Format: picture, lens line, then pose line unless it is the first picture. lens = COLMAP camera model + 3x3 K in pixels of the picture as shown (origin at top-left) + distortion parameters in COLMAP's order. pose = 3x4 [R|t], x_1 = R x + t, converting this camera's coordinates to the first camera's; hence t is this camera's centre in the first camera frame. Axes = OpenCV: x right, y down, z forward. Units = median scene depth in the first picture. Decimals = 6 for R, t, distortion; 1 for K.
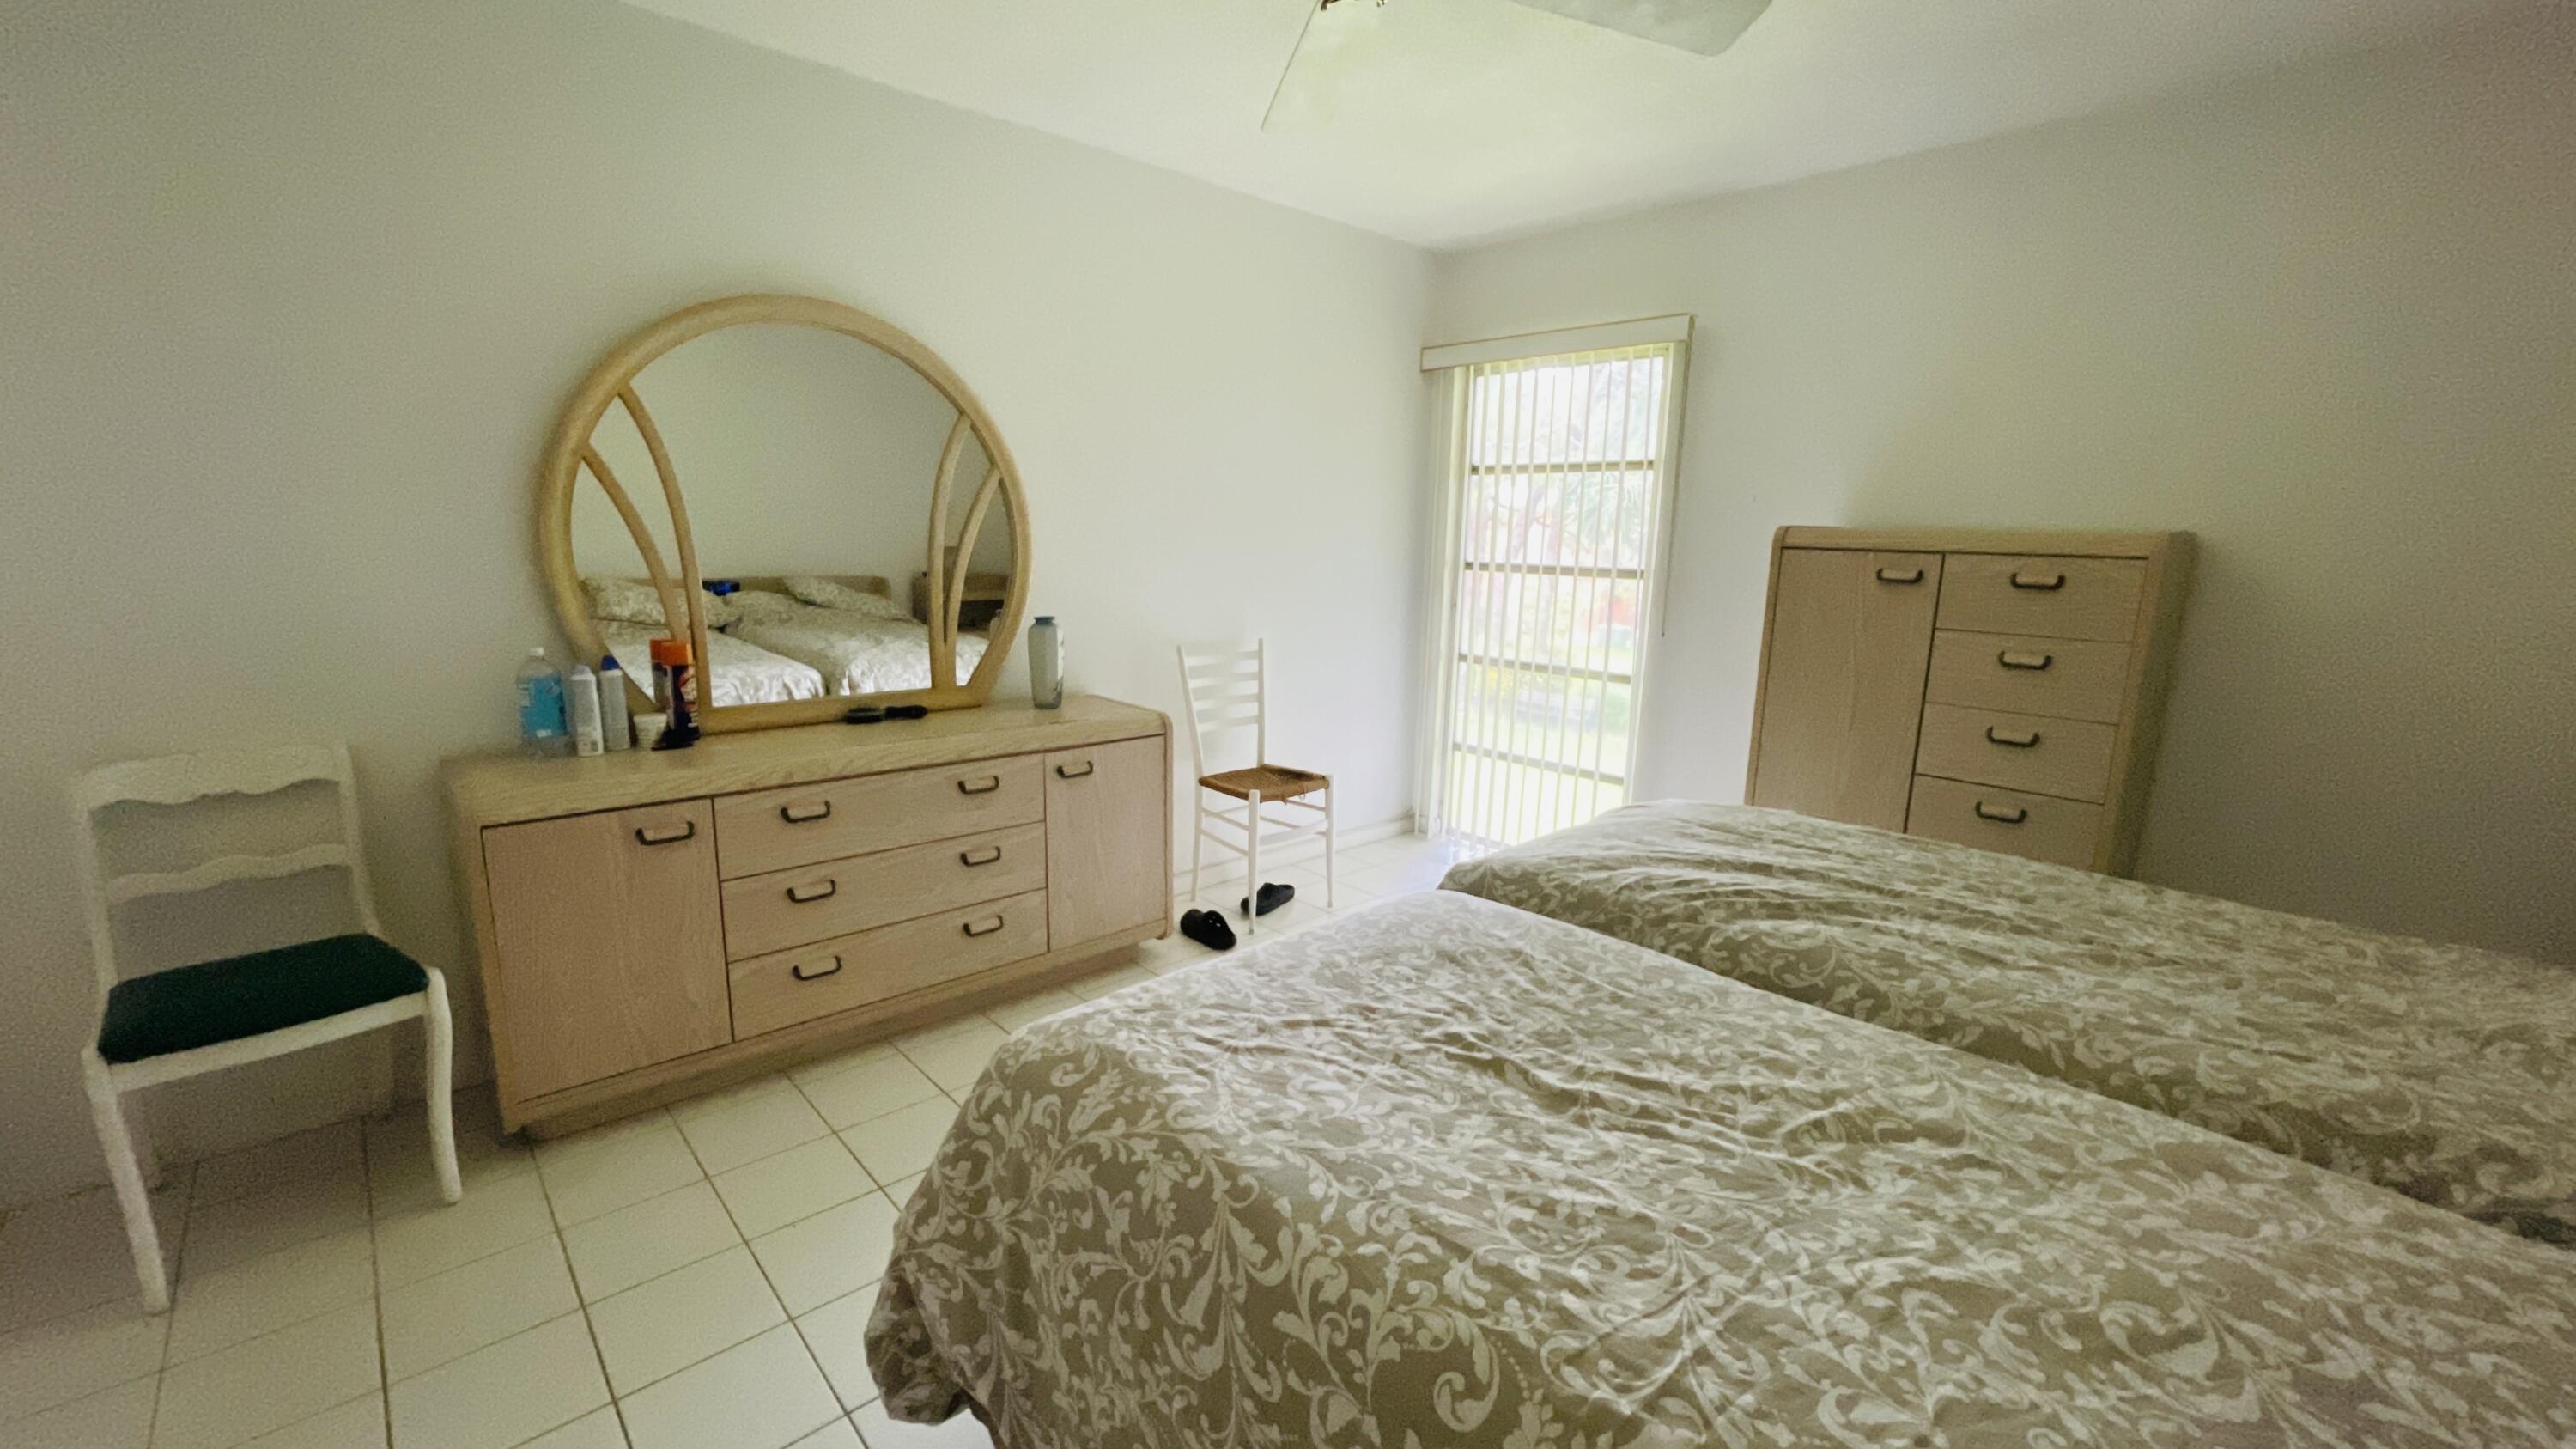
lens RADIAL K [[1041.0, 0, 1281.6], [0, 1041.0, 739.3], [0, 0, 1]] dist [0.010986, -0.000185]
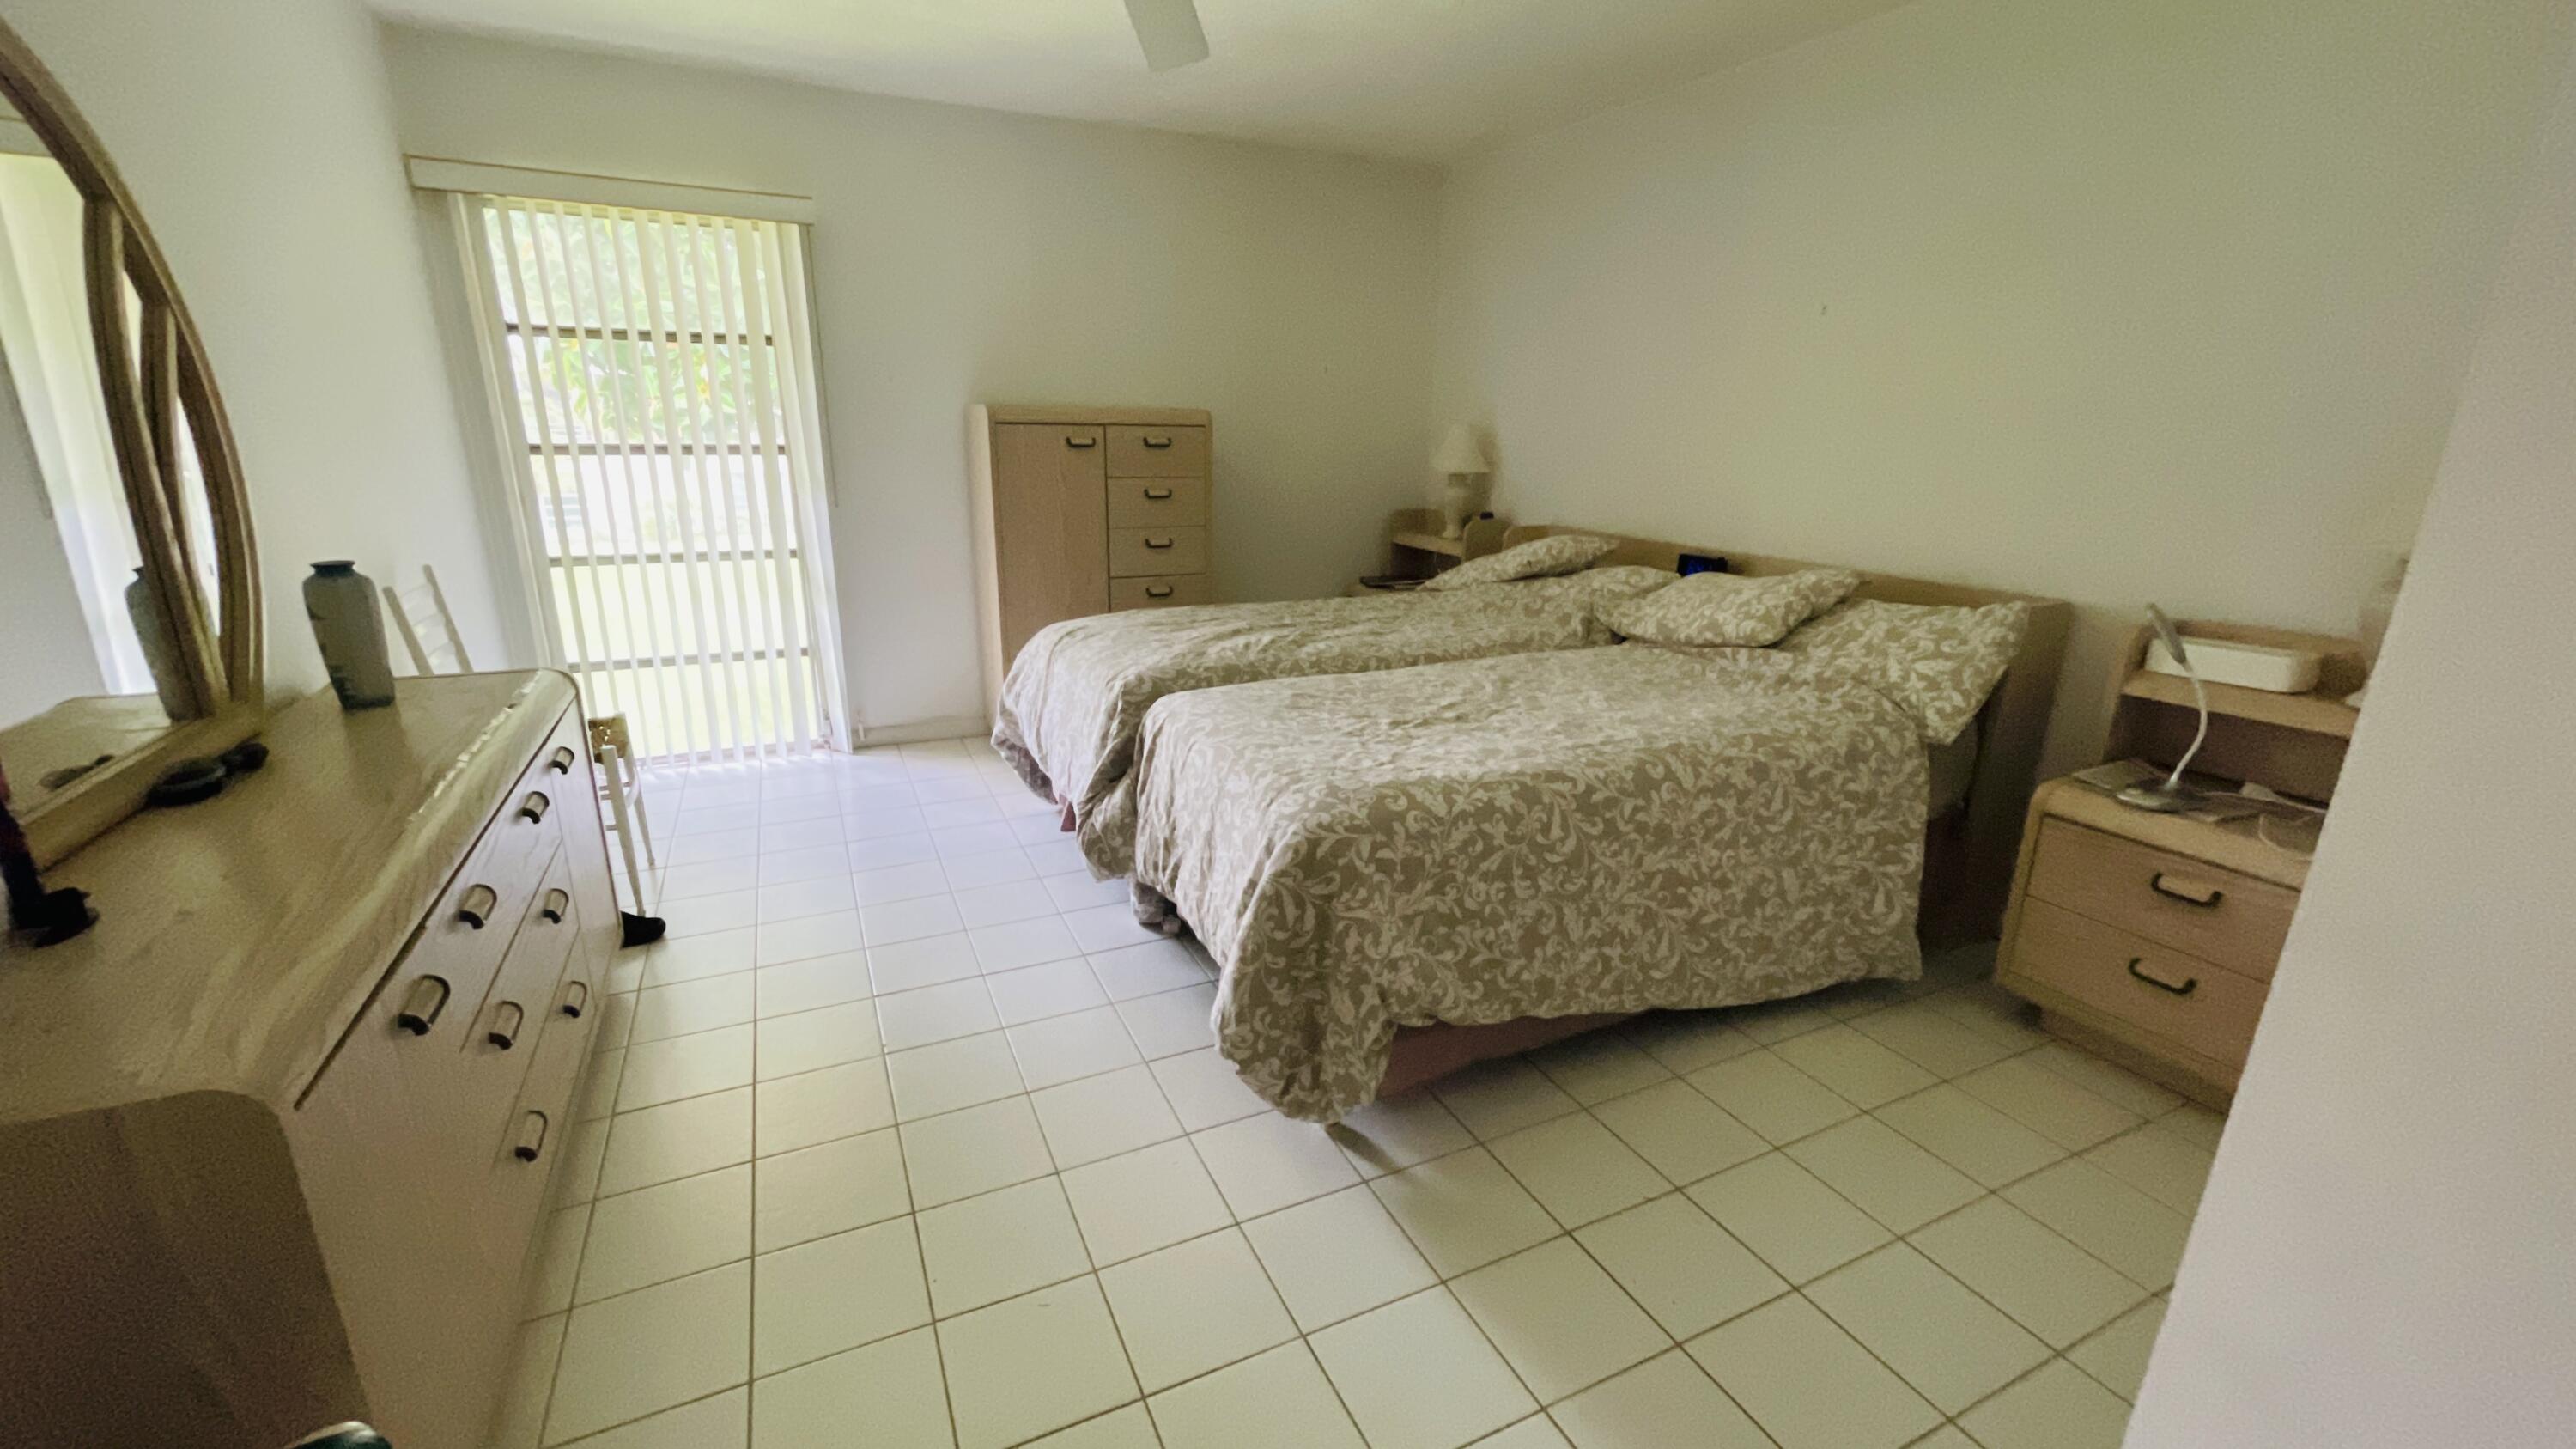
lens RADIAL K [[1041.0, 0, 1281.6], [0, 1041.0, 739.3], [0, 0, 1]] dist [0.010986, -0.000185]
pose [[0.299102, -0.299730, 0.905925, -1.567228], [0.183715, 0.949713, 0.253561, -0.172778], [-0.936369, 0.090592, 0.339126, 0.631632]]
